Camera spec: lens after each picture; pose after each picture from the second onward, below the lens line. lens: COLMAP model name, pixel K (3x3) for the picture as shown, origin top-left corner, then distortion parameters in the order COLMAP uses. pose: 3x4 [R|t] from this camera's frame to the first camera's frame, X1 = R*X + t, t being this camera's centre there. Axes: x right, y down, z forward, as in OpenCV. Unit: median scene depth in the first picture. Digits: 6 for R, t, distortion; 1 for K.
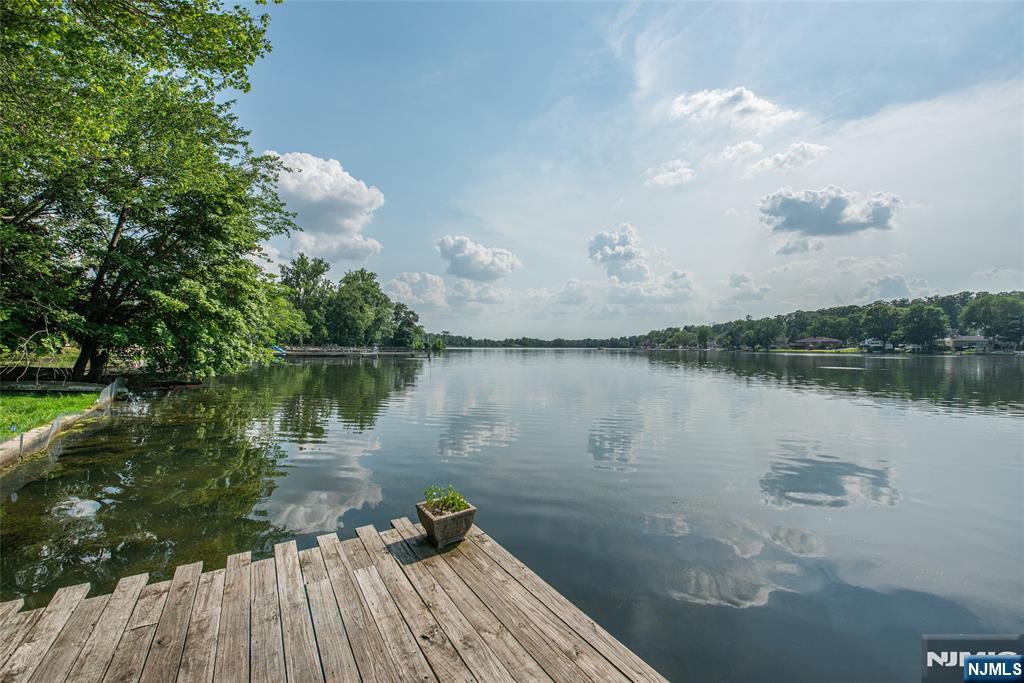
lens RADIAL K [[411.8, 0, 511.9], [0, 411.8, 343.8], [0, 0, 1]] dist [0.015299, -0.003886]
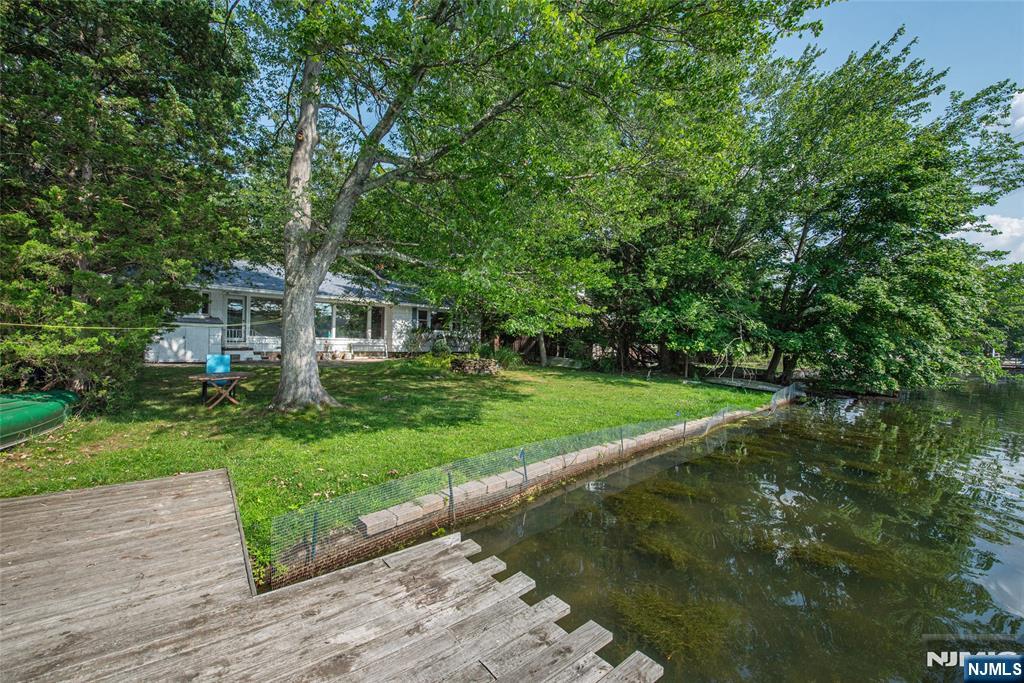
lens RADIAL K [[414.1, 0, 510.8], [0, 414.1, 341.7], [0, 0, 1]] dist [-0.022122, -0.000153]
pose [[0.108585, -0.006852, -0.994064, -0.004619], [-0.013863, 0.999869, -0.008407, -0.000006], [0.993990, 0.014694, 0.108476, 0.153833]]
